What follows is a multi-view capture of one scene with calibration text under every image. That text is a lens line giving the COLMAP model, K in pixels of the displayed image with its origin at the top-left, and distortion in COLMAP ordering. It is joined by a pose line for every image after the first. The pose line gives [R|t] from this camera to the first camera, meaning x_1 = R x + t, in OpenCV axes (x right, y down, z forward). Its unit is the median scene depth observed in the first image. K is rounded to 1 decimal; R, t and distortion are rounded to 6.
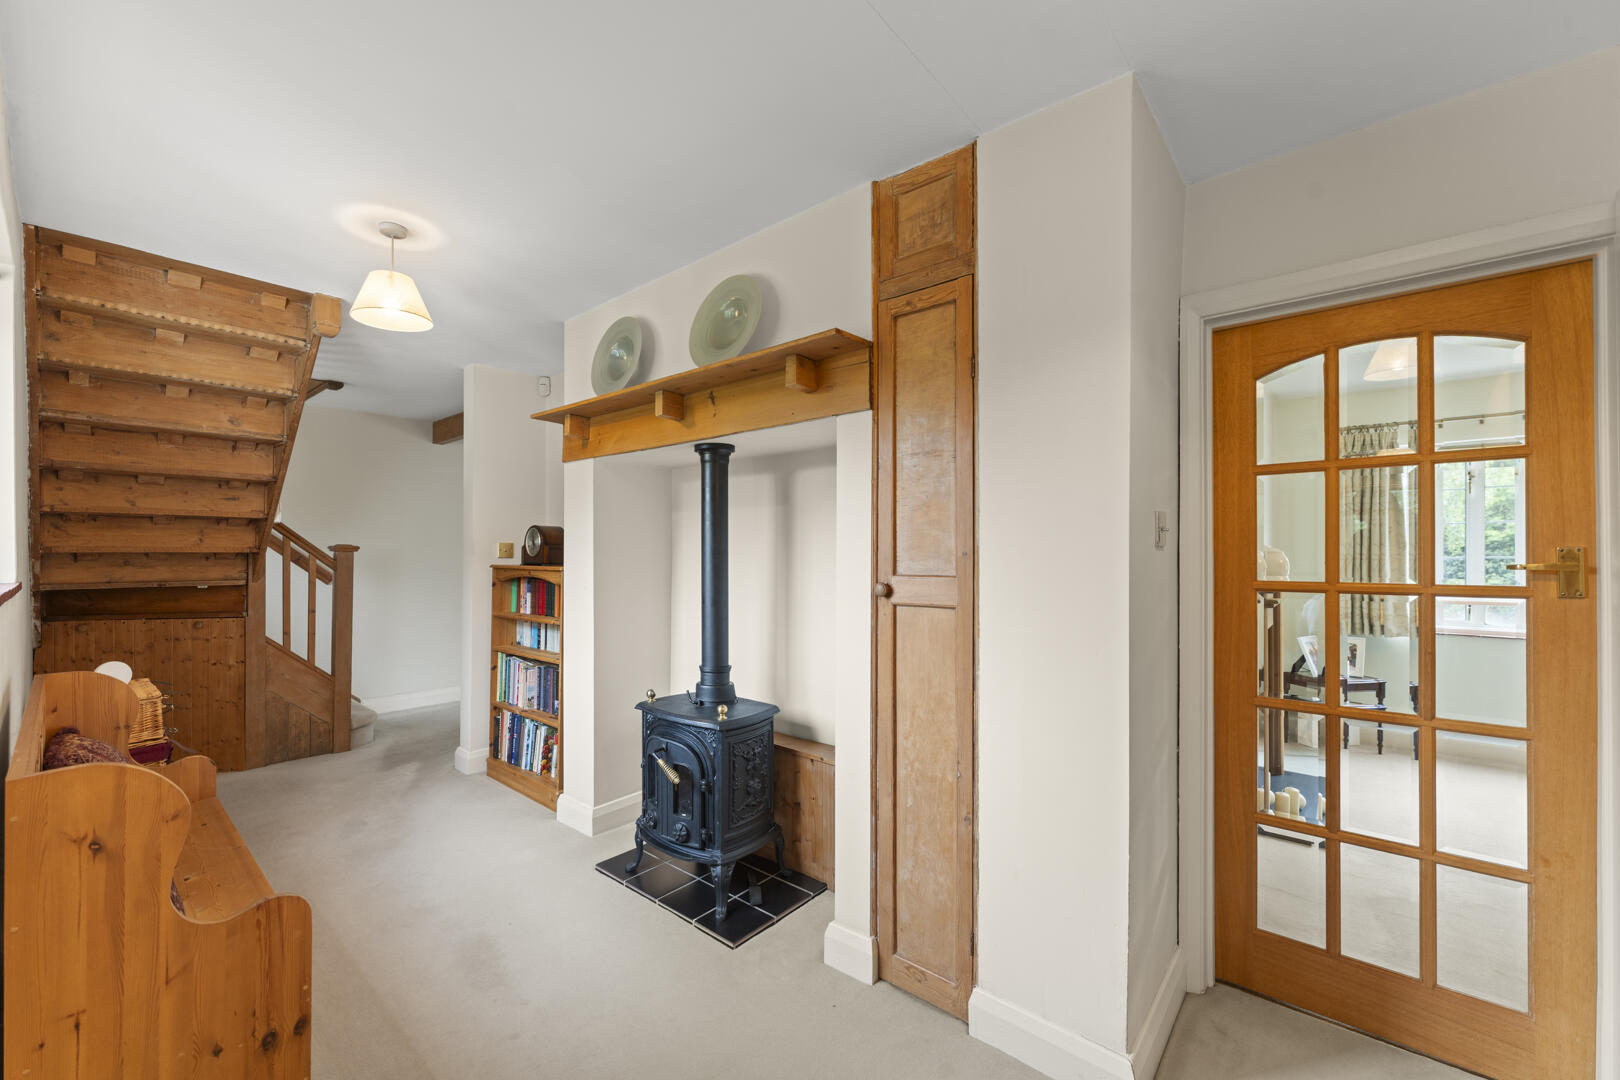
lens RADIAL K [[645.5, 0, 789.3], [0, 645.5, 557.9], [0, 0, 1]] dist [-0.001114, 0.000018]
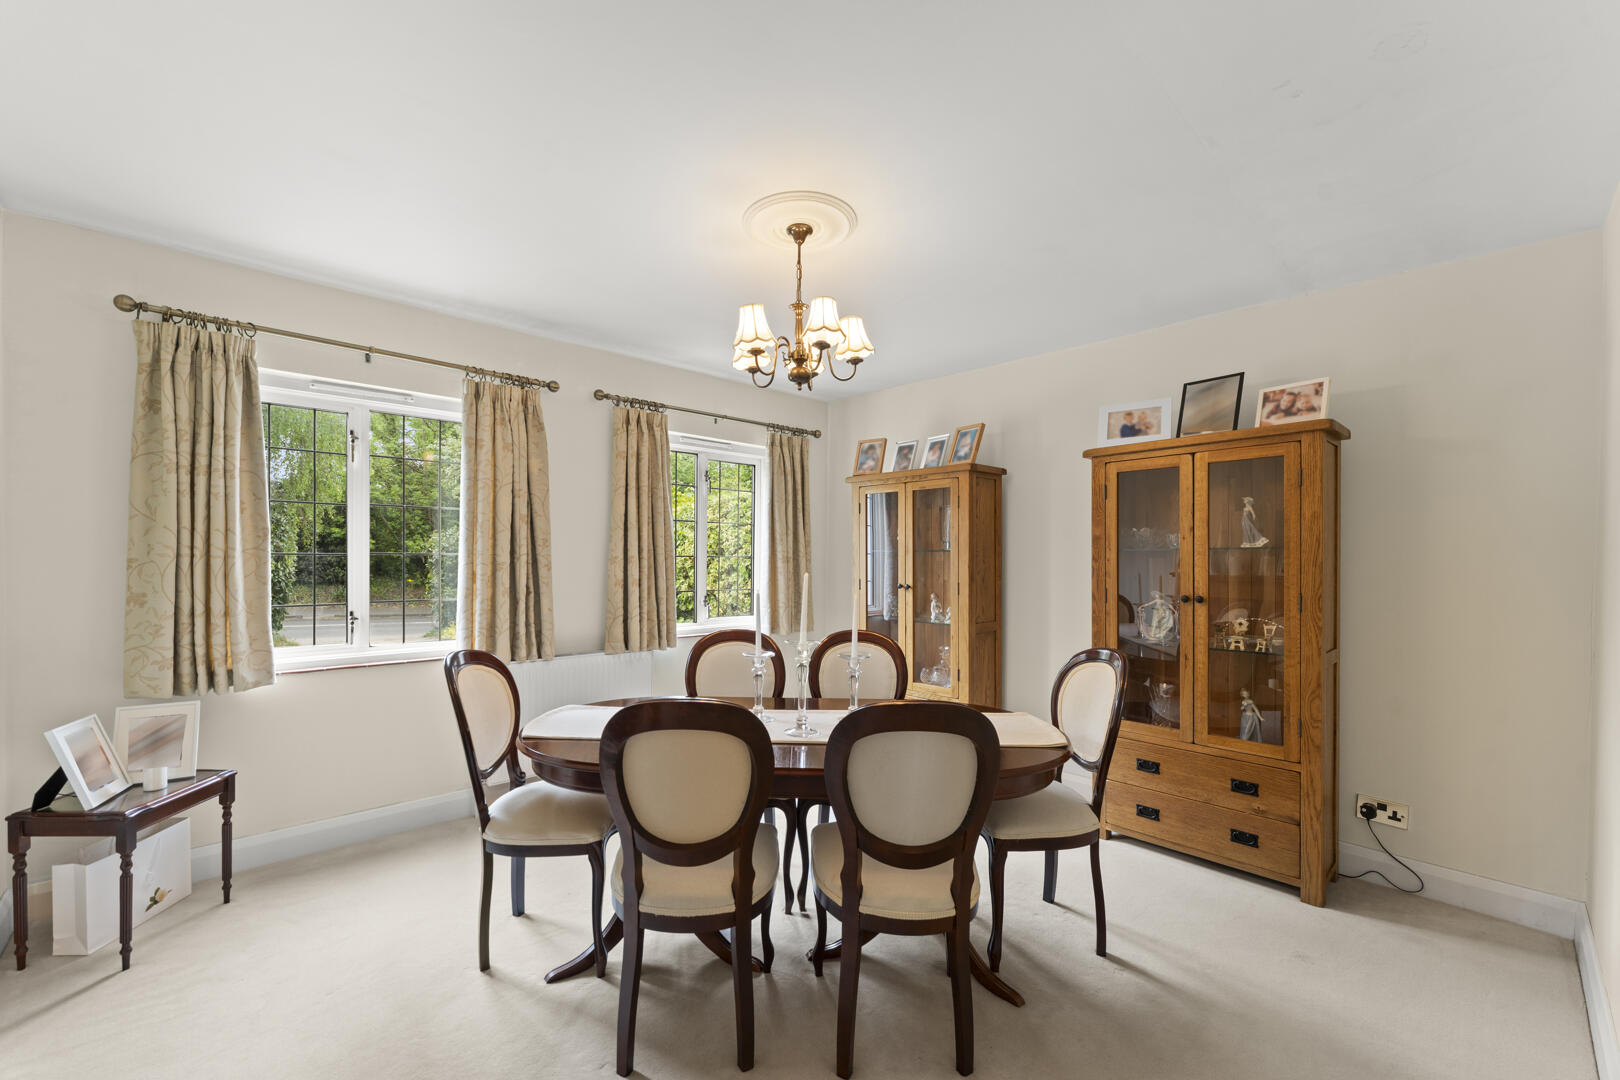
lens RADIAL K [[645.5, 0, 789.3], [0, 645.5, 557.9], [0, 0, 1]] dist [-0.001114, 0.000018]
pose [[0.106726, -0.001151, 0.994288, 0.398528], [0.000303, 0.999999, 0.001126, 0.002941], [-0.994288, 0.000181, 0.106726, 0.439890]]
